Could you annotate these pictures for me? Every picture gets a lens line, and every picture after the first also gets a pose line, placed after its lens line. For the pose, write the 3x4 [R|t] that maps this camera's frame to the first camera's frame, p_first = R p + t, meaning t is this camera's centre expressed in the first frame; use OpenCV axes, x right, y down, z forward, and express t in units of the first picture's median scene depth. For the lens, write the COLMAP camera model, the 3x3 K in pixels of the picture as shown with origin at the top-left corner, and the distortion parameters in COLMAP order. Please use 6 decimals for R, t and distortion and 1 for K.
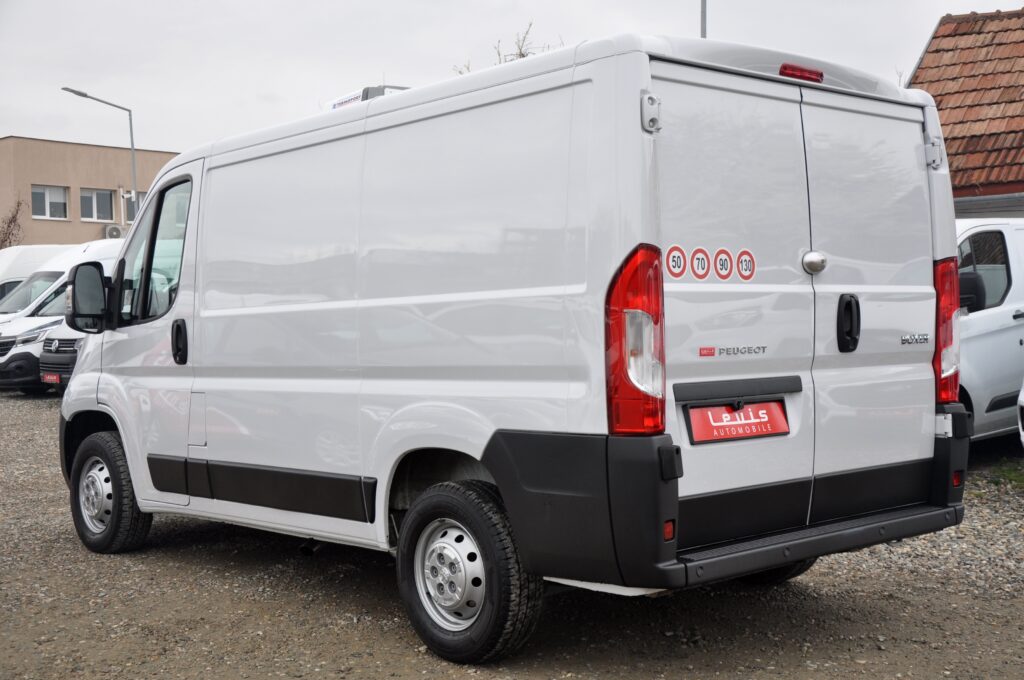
lens RADIAL K [[1268.7, 0, 512.0], [0, 1268.7, 340.0], [0, 0, 1]] dist [0.059197, -0.013064]
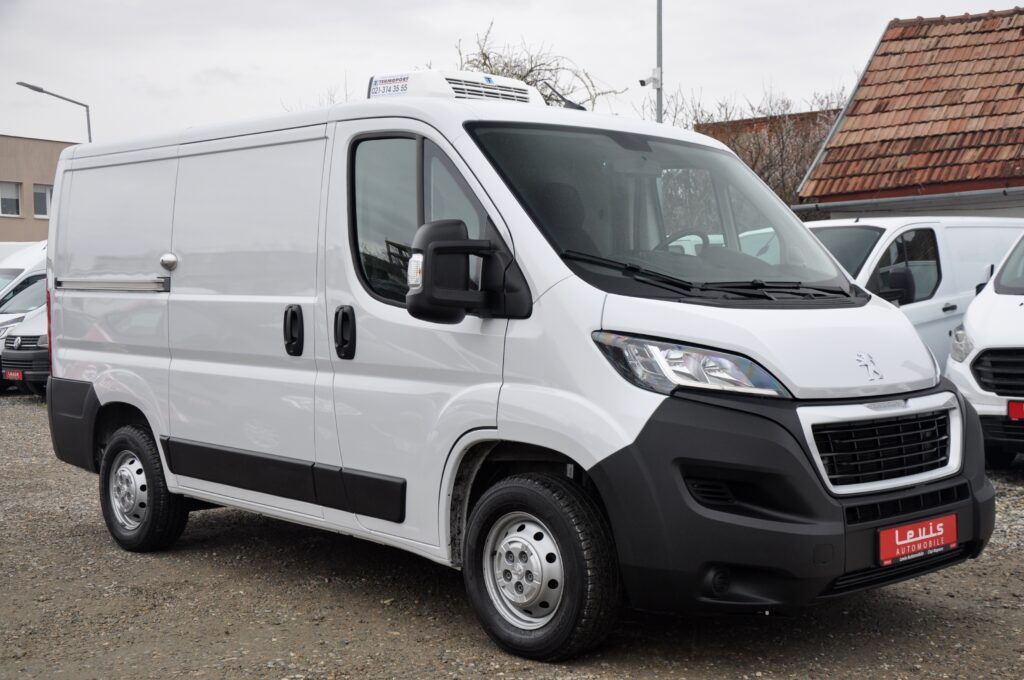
lens RADIAL K [[1268.7, 0, 512.0], [0, 1268.7, 340.0], [0, 0, 1]] dist [0.059197, -0.013064]
pose [[0.999575, -0.001904, 0.029092, 0.001664], [0.001848, 0.999996, 0.001942, 0.002656], [-0.029096, -0.001888, 0.999575, -0.029395]]
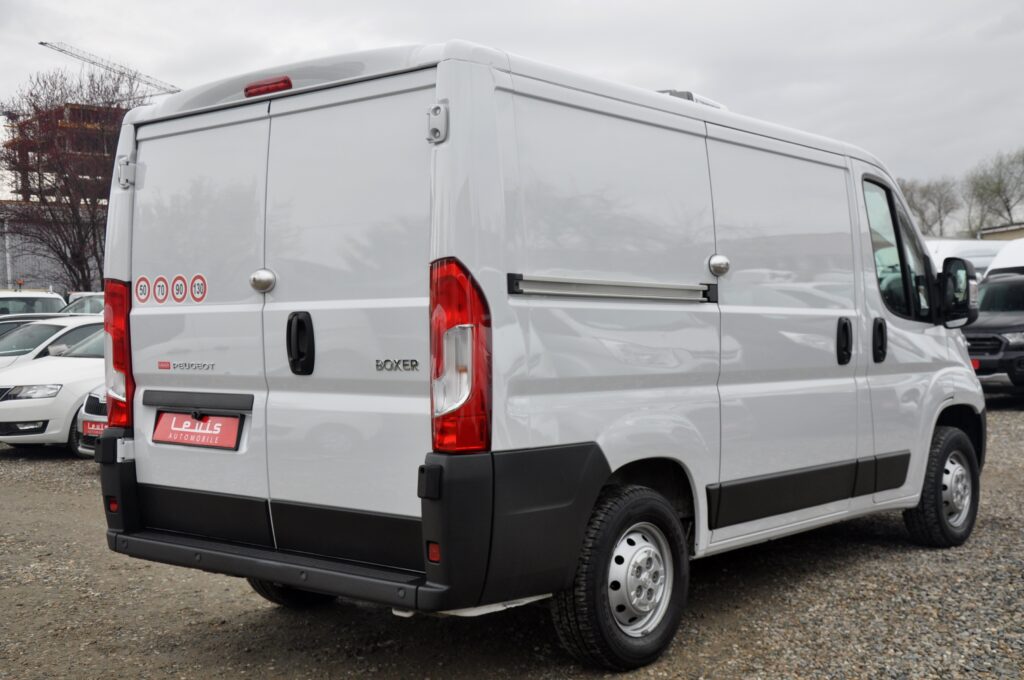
lens RADIAL K [[1225.0, 0, 512.0], [0, 1225.0, 340.0], [0, 0, 1]] dist [0.010136, 0.007832]
pose [[0.129237, 0.024728, -0.991305, 0.638205], [-0.003845, 0.999694, 0.024436, -0.020792], [0.991606, 0.000654, 0.129293, 0.570793]]
